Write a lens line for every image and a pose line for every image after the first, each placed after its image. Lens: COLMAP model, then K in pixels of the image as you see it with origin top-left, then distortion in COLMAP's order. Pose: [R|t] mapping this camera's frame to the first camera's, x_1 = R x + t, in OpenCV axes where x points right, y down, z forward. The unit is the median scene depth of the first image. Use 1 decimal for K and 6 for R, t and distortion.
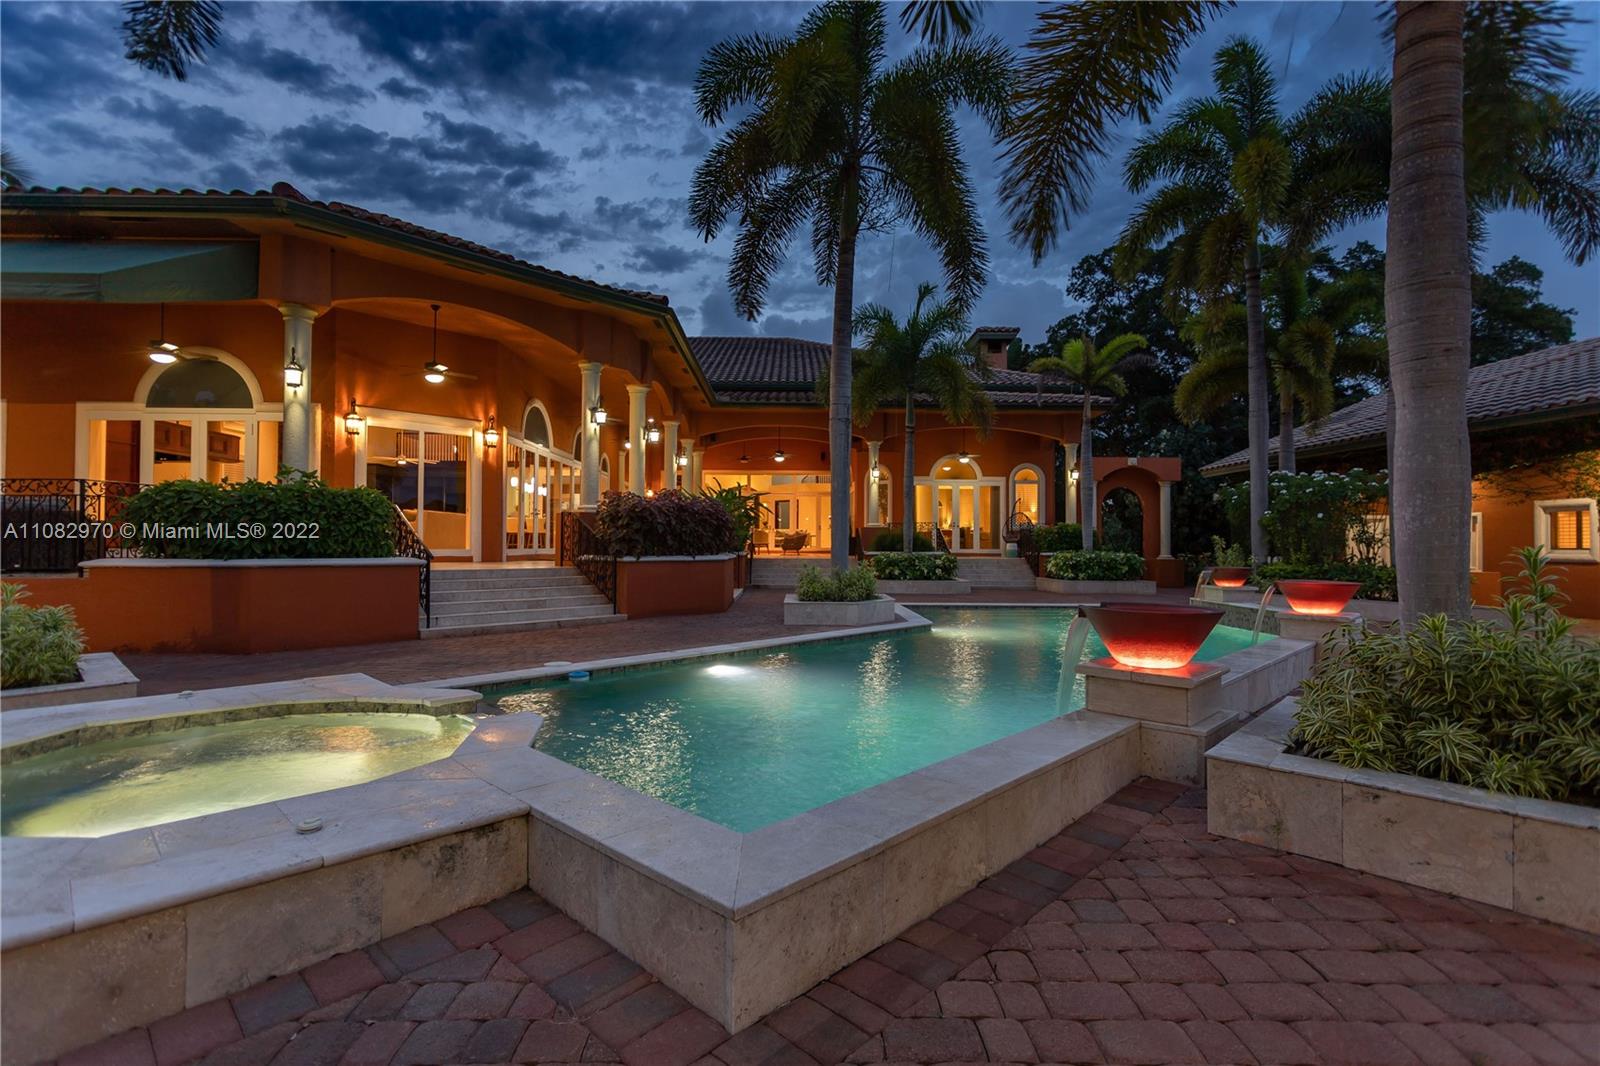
lens RADIAL K [[751.5, 0, 800.0], [0, 751.5, 533.0], [0, 0, 1]] dist [0.003031, -0.000069]
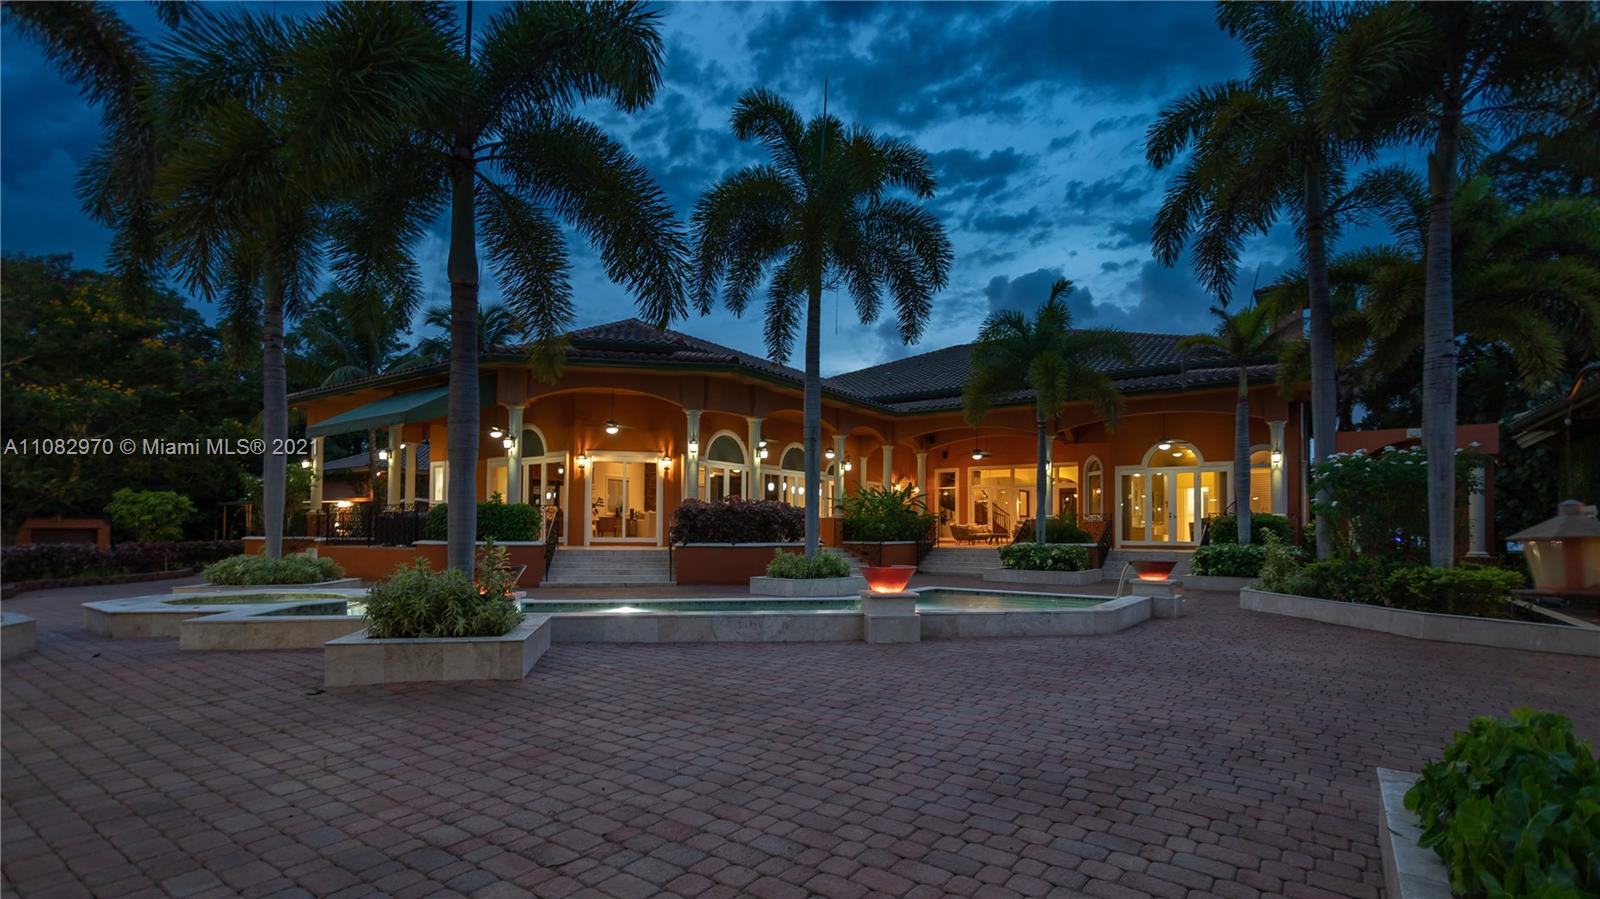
lens RADIAL K [[755.8, 0, 802.7], [0, 755.8, 509.1], [0, 0, 1]] dist [-0.000961, 0.000059]
pose [[0.807346, -0.017326, -0.589825, 0.514324], [0.005951, 0.999757, -0.021222, -0.001458], [0.590049, 0.013623, 0.807253, -0.035655]]
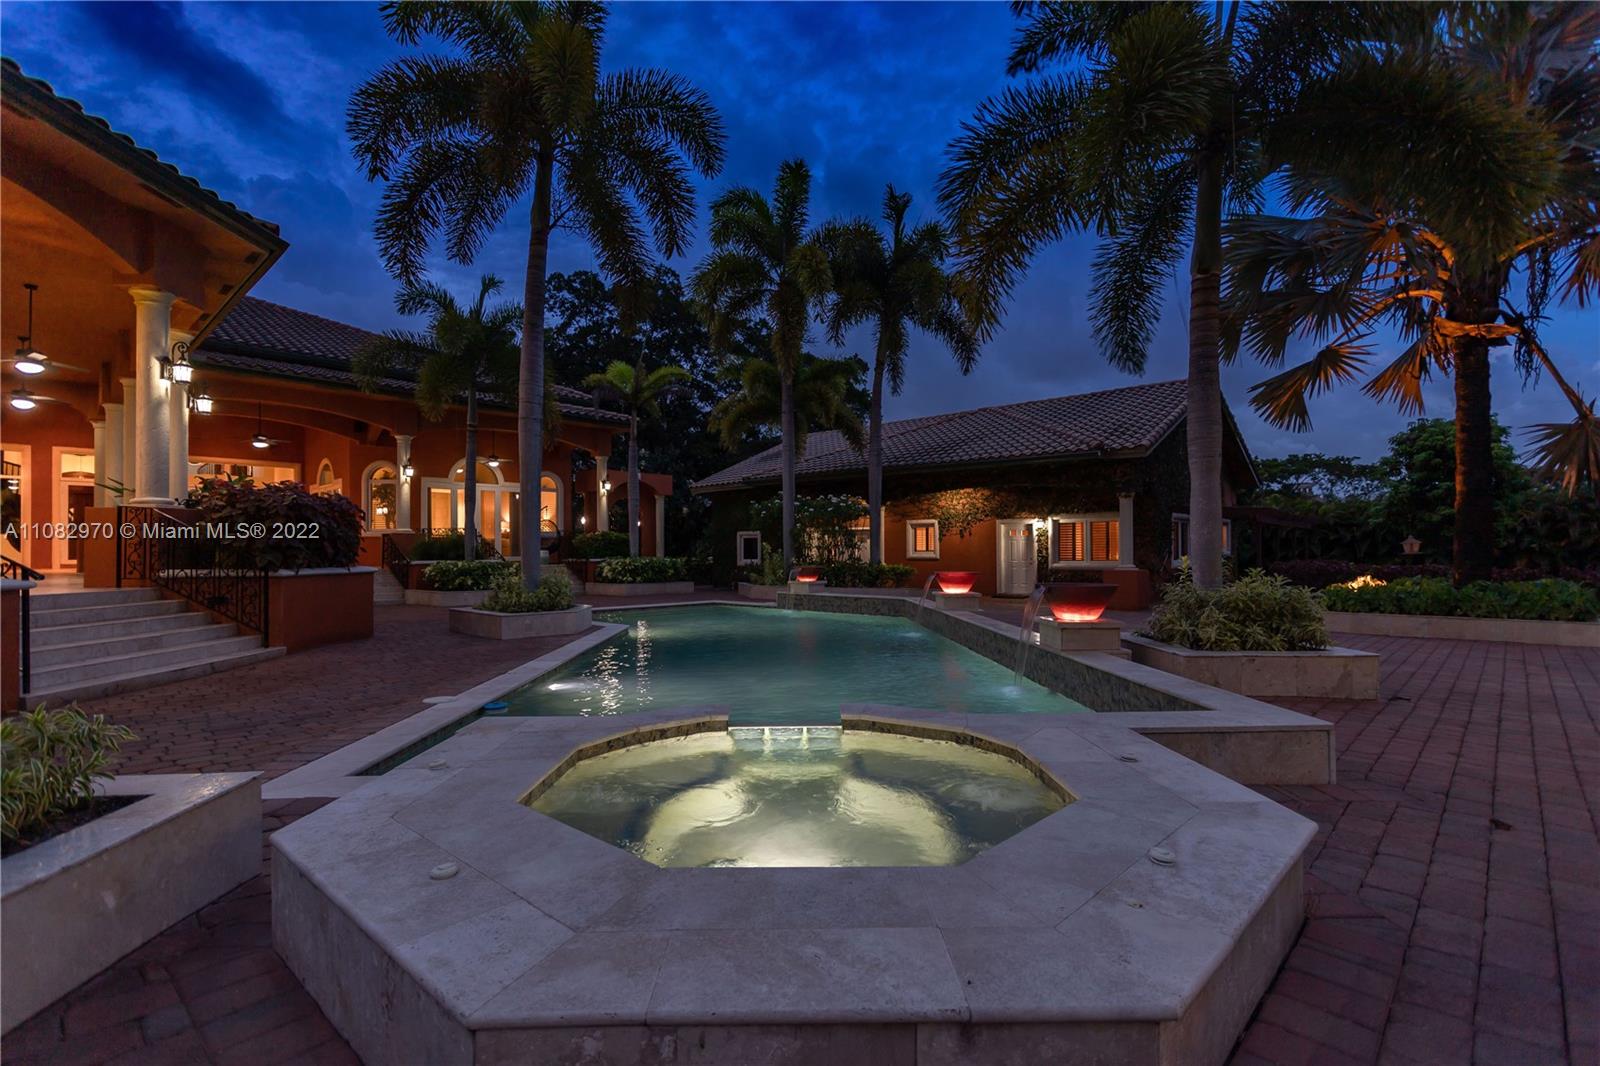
lens RADIAL K [[755.1, 0, 797.9], [0, 755.1, 551.1], [0, 0, 1]] dist [0.001160, 0.000058]
pose [[0.696429, -0.007922, 0.717582, -0.255468], [-0.002081, 0.999913, 0.013058, 0.000869], [-0.717623, -0.010587, 0.696351, 0.062529]]
